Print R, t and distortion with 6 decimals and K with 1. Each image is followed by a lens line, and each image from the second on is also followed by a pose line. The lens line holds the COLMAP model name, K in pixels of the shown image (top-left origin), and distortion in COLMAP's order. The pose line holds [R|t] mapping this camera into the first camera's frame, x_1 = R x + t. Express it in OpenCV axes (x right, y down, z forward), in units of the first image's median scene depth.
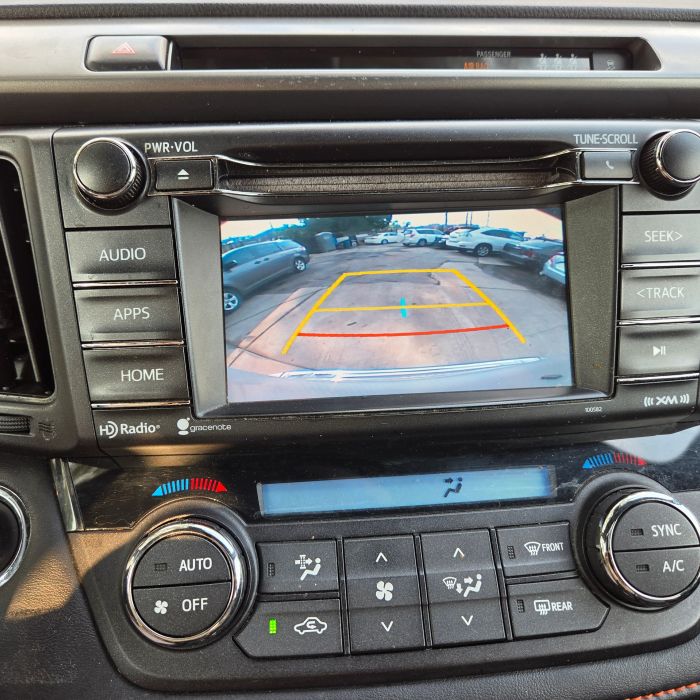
lens RADIAL K [[646.9, 0, 340.1], [0, 646.9, 350.3], [0, 0, 1]] dist [0.131442, -0.264589]
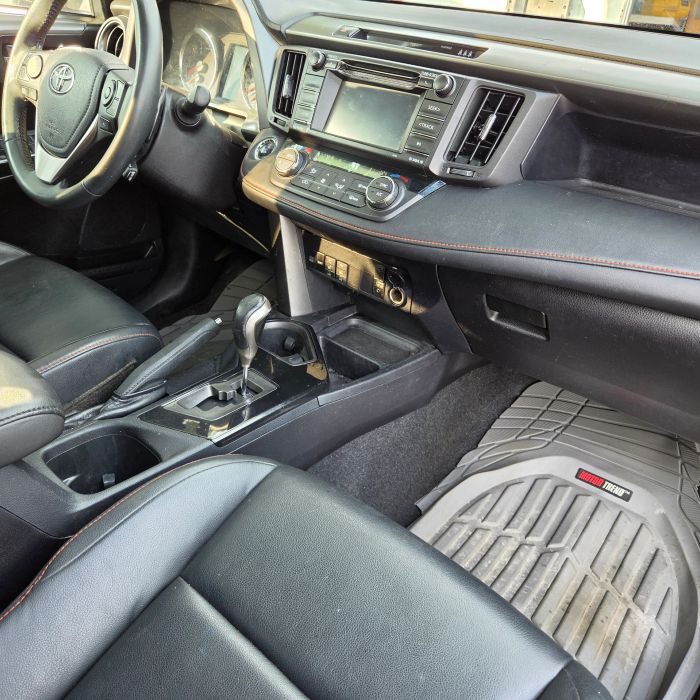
lens RADIAL K [[646.9, 0, 340.1], [0, 646.9, 350.3], [0, 0, 1]] dist [0.131442, -0.264589]
pose [[0.674561, 0.413341, -0.611651, 2.771118], [-0.408302, 0.899183, 0.157352, 0.598540], [0.615026, 0.143595, 0.775321, -1.664900]]
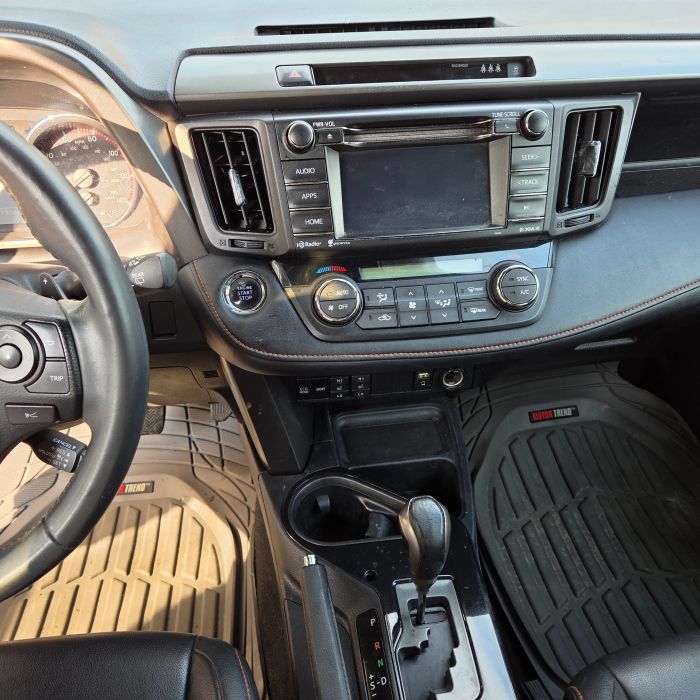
lens RADIAL K [[646.9, 0, 340.1], [0, 646.9, 350.3], [0, 0, 1]] dist [0.131442, -0.264589]
pose [[0.999359, -0.025363, 0.025277, -0.277810], [0.021196, 0.987948, 0.153329, 0.143020], [-0.028862, -0.152695, 0.987852, -1.495528]]
